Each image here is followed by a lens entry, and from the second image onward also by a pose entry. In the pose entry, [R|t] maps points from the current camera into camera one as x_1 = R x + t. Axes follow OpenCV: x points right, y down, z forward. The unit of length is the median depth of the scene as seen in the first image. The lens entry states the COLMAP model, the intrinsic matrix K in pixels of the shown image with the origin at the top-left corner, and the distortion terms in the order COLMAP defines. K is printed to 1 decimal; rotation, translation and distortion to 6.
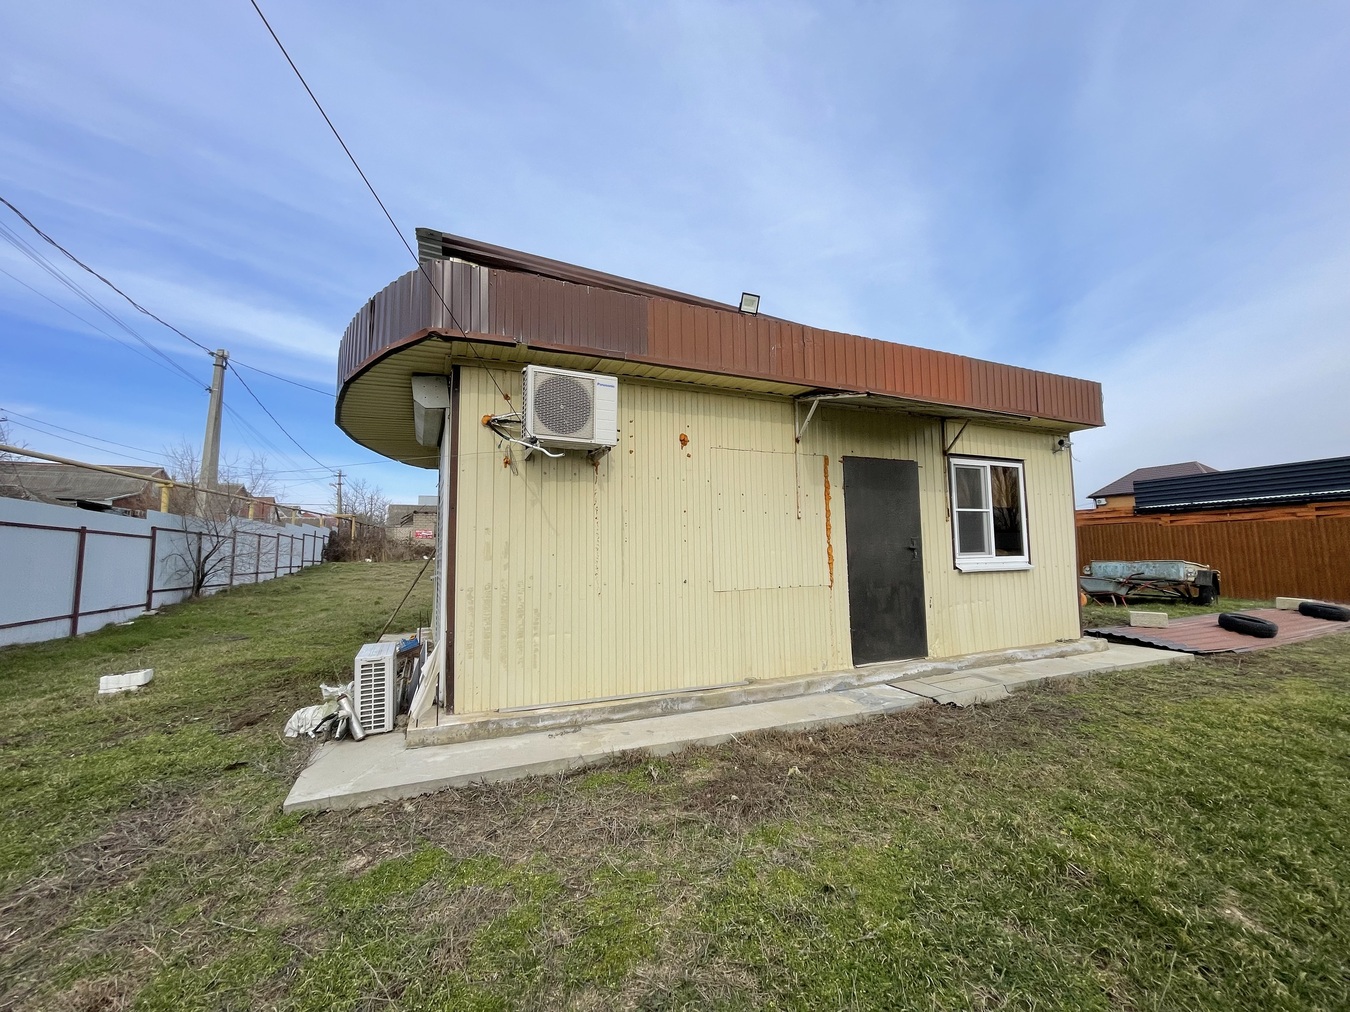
lens RADIAL K [[541.3, 0, 675.2], [0, 541.3, 504.0], [0, 0, 1]] dist [-0.004402, 0.000173]
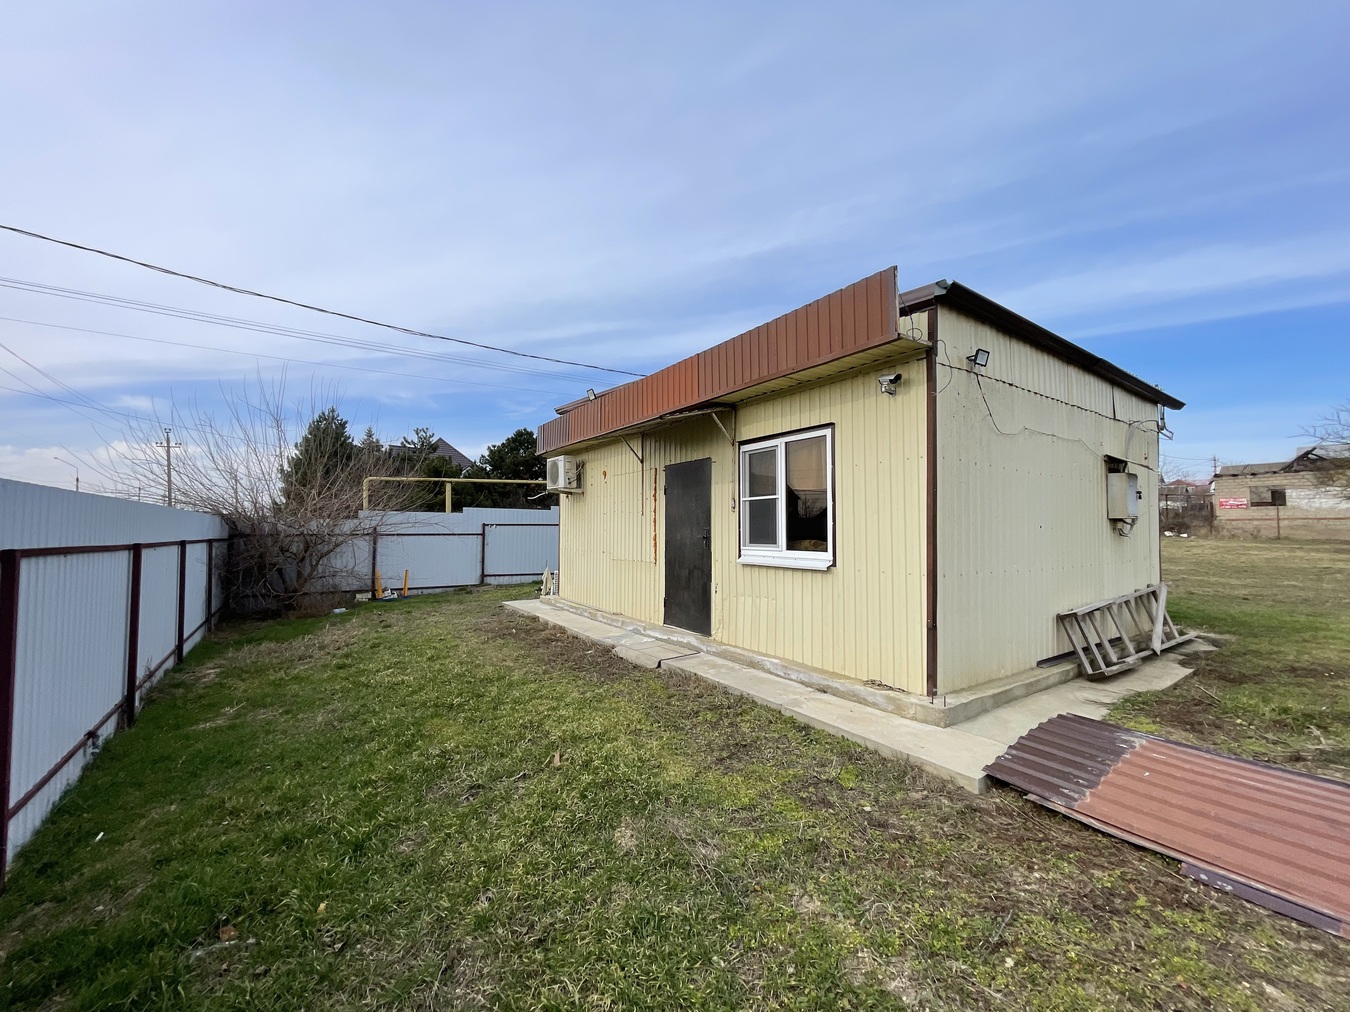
lens RADIAL K [[541.3, 0, 670.7], [0, 541.3, 501.5], [0, 0, 1]] dist [-0.004402, 0.000173]
pose [[0.176153, -0.036837, -0.983673, 2.033448], [0.084242, 0.996198, -0.022220, 0.035281], [0.980751, -0.078952, 0.178586, 0.985886]]
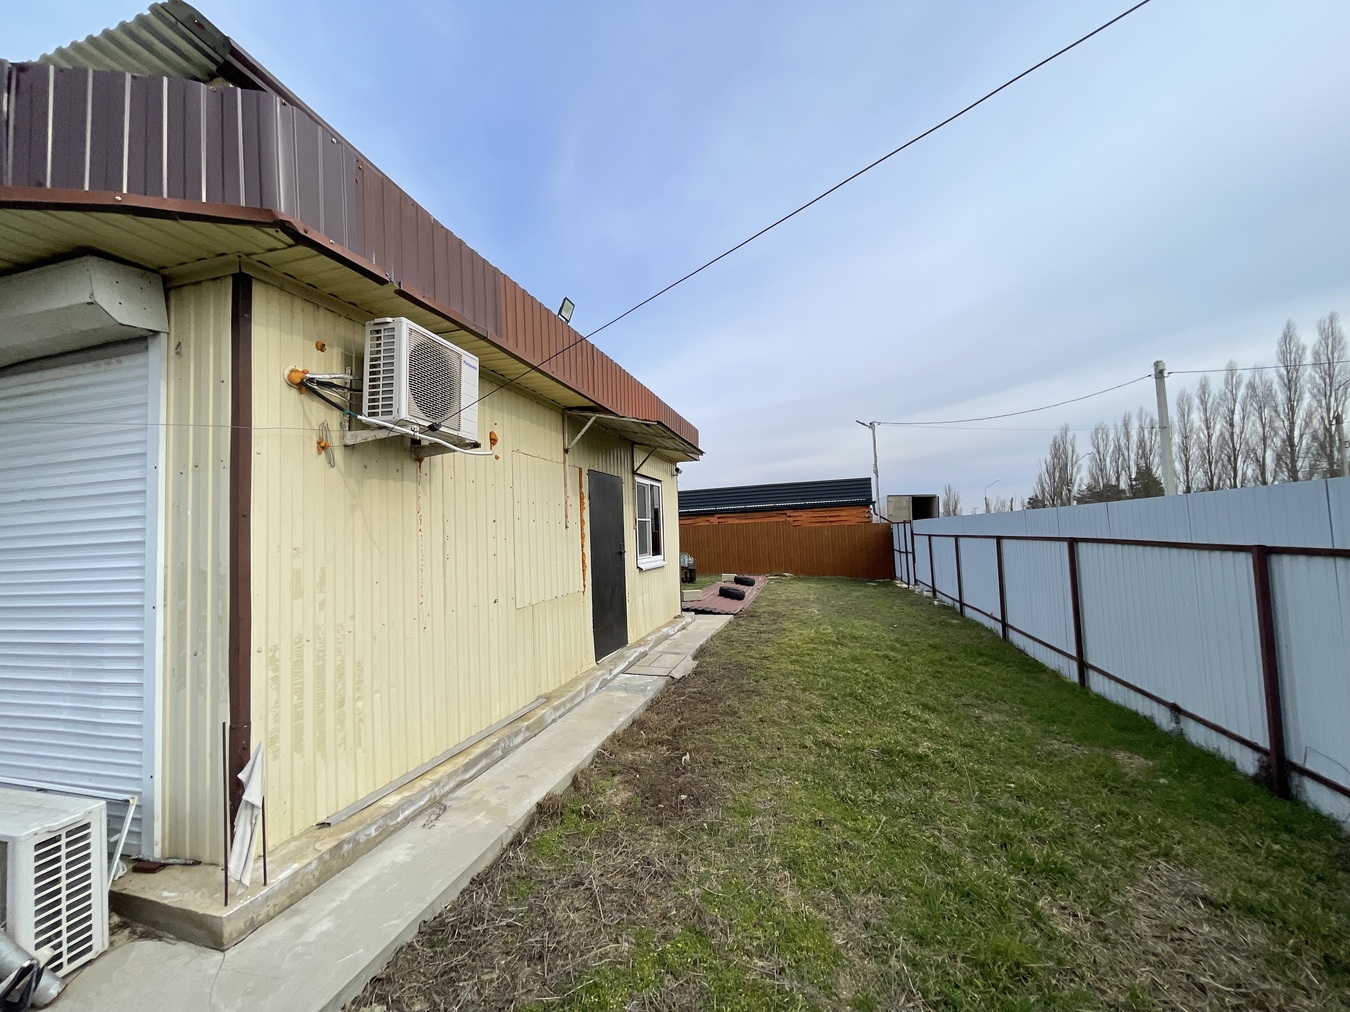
lens RADIAL K [[541.3, 0, 666.3], [0, 541.3, 507.4], [0, 0, 1]] dist [-0.004402, 0.000173]
pose [[0.639399, 0.031643, 0.768223, -0.524695], [-0.041081, 0.999132, -0.006962, -0.015129], [-0.767777, -0.027108, 0.640144, 0.246729]]
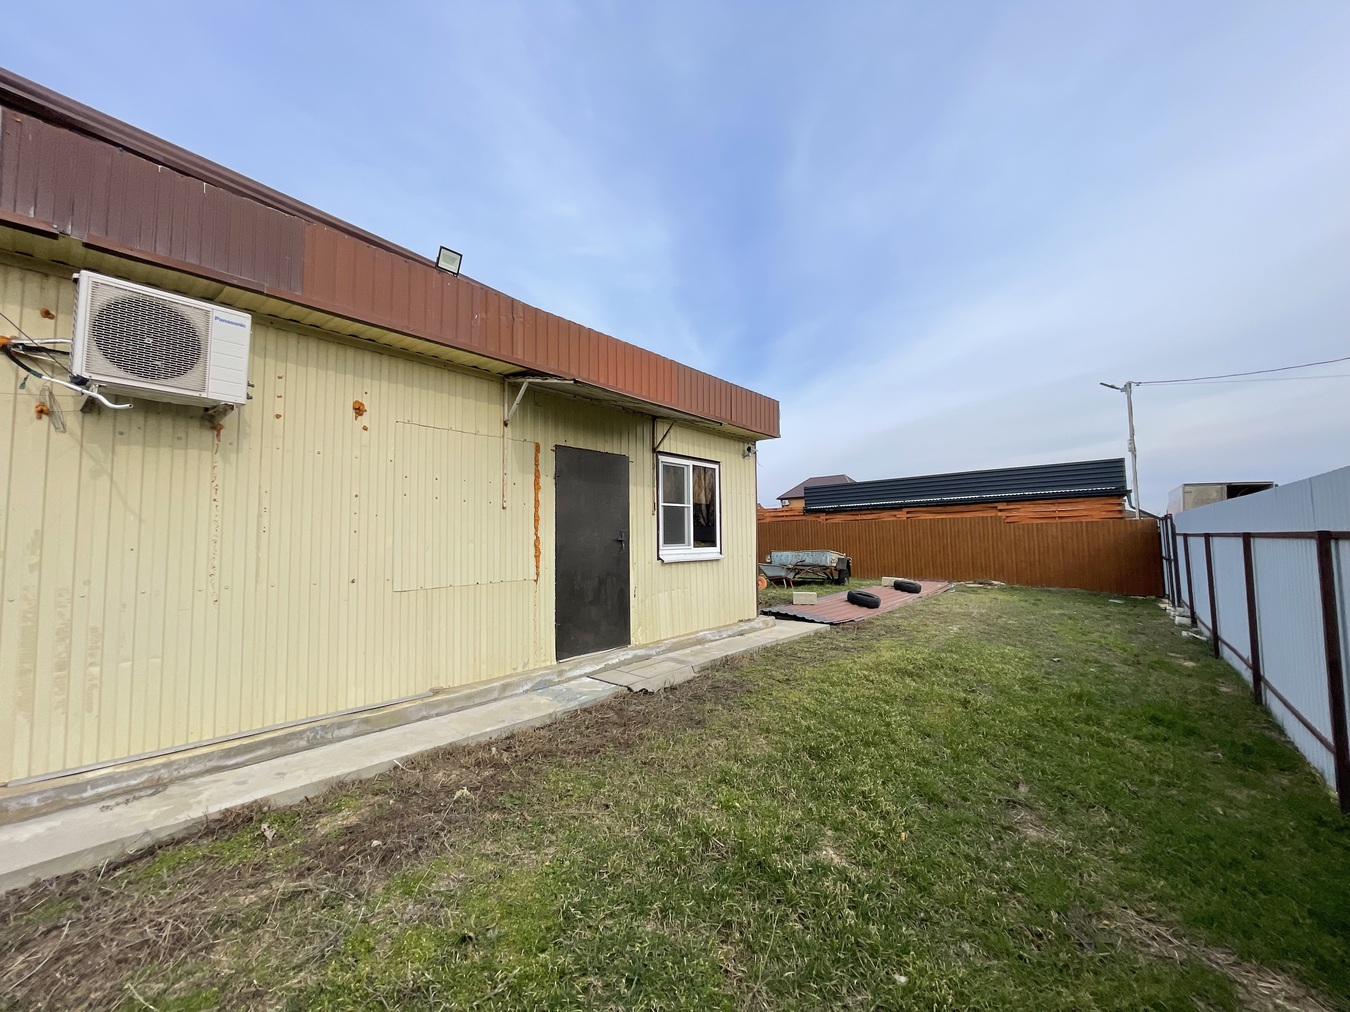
lens RADIAL K [[541.3, 0, 670.0], [0, 541.3, 503.5], [0, 0, 1]] dist [-0.004402, 0.000173]
pose [[0.897339, 0.031710, 0.440202, 0.092483], [-0.038272, 0.999249, 0.006036, 0.002834], [-0.439680, -0.022264, 0.897879, 0.054691]]
